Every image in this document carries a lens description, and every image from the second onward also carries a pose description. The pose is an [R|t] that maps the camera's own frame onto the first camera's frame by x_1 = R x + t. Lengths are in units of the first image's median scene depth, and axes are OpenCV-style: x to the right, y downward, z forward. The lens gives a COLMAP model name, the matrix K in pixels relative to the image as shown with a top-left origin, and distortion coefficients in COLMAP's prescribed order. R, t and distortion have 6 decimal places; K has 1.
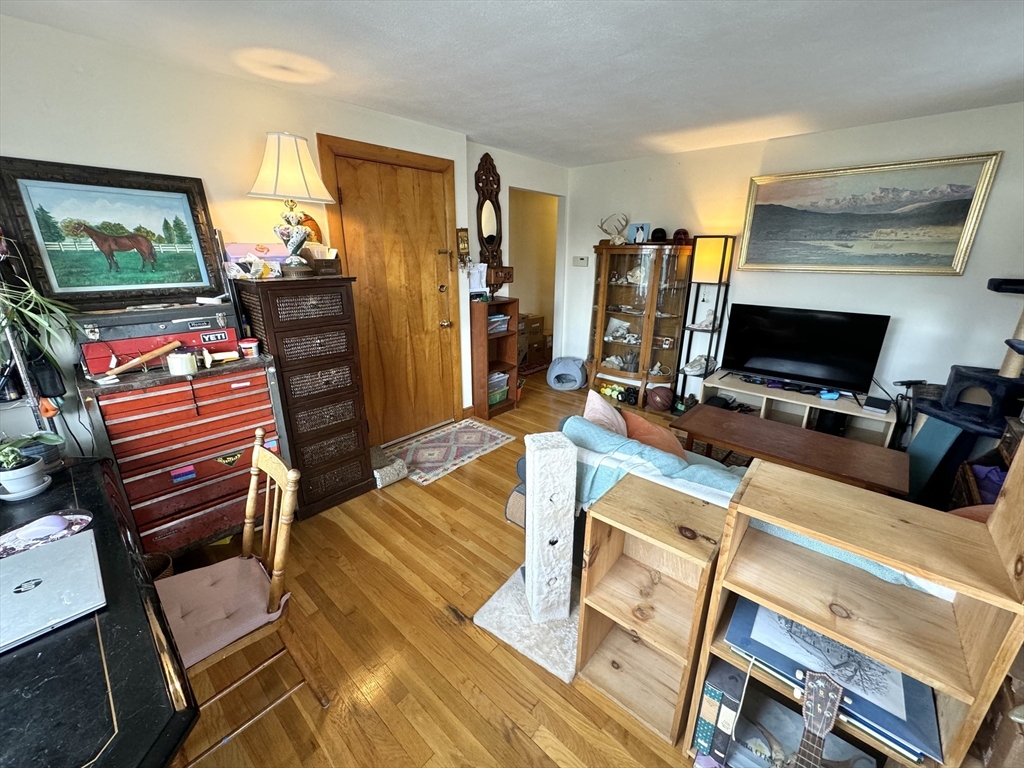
lens RADIAL K [[408.7, 0, 512.0], [0, 408.7, 384.0], [0, 0, 1]] dist [-0.001774, 0.000086]
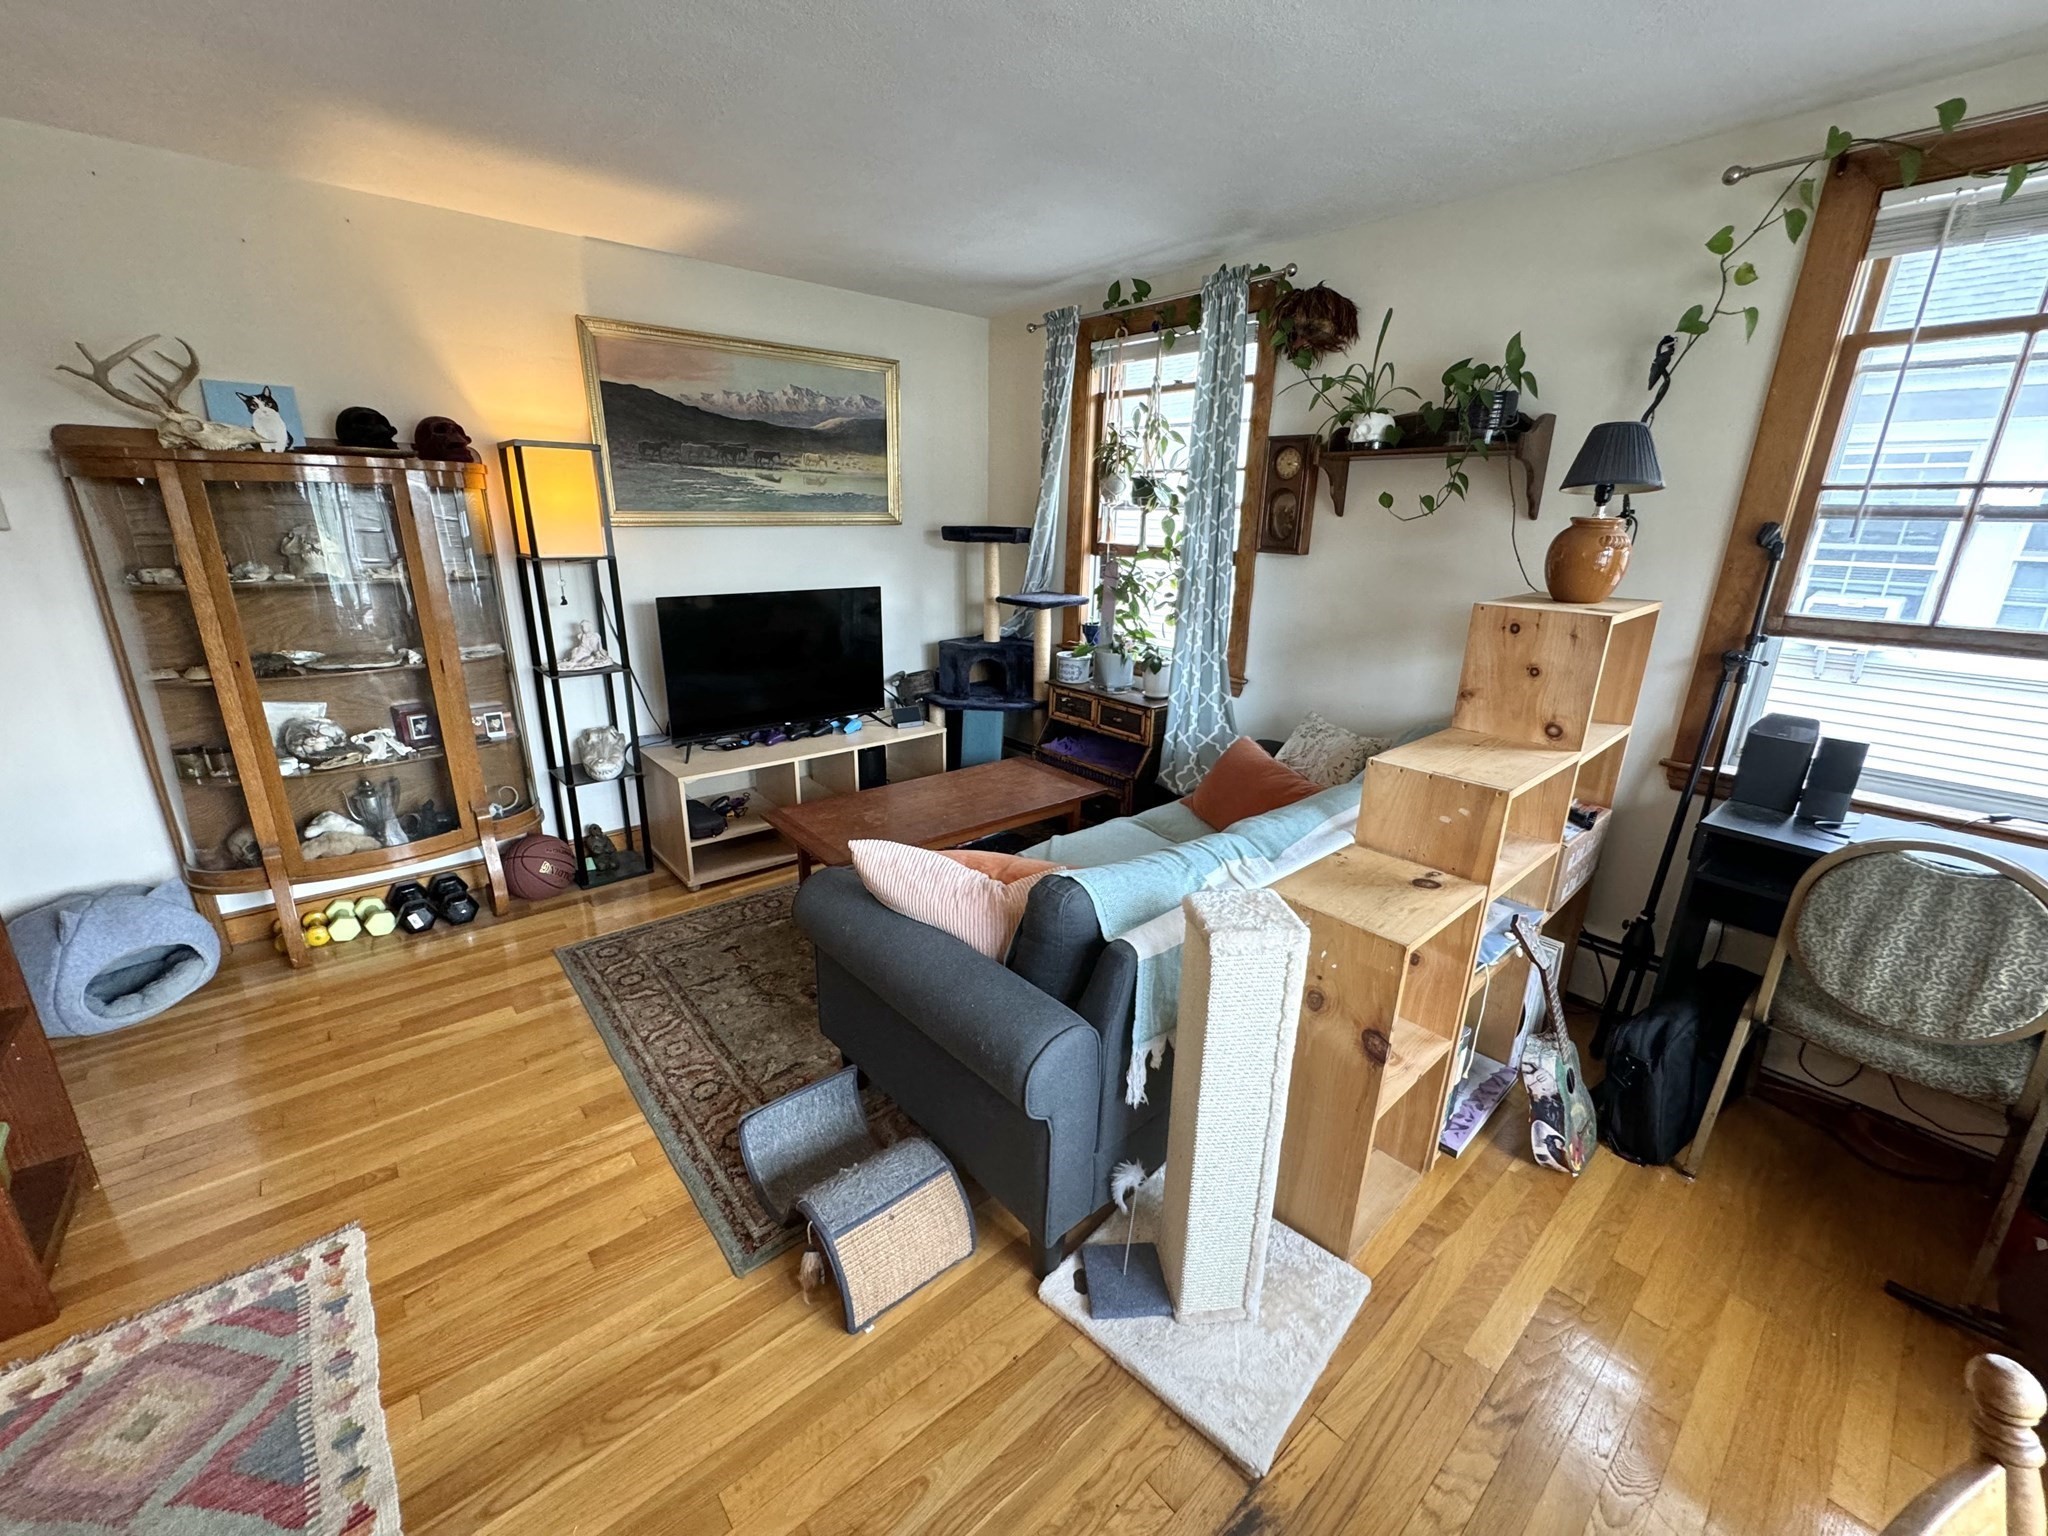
lens RADIAL K [[817.4, 0, 1024.0], [0, 817.4, 768.0], [0, 0, 1]] dist [-0.001774, 0.000086]
pose [[0.131544, -0.298044, 0.945445, -0.355593], [0.293920, 0.922573, 0.249940, -0.141486], [-0.946735, 0.245007, 0.208960, 0.509854]]
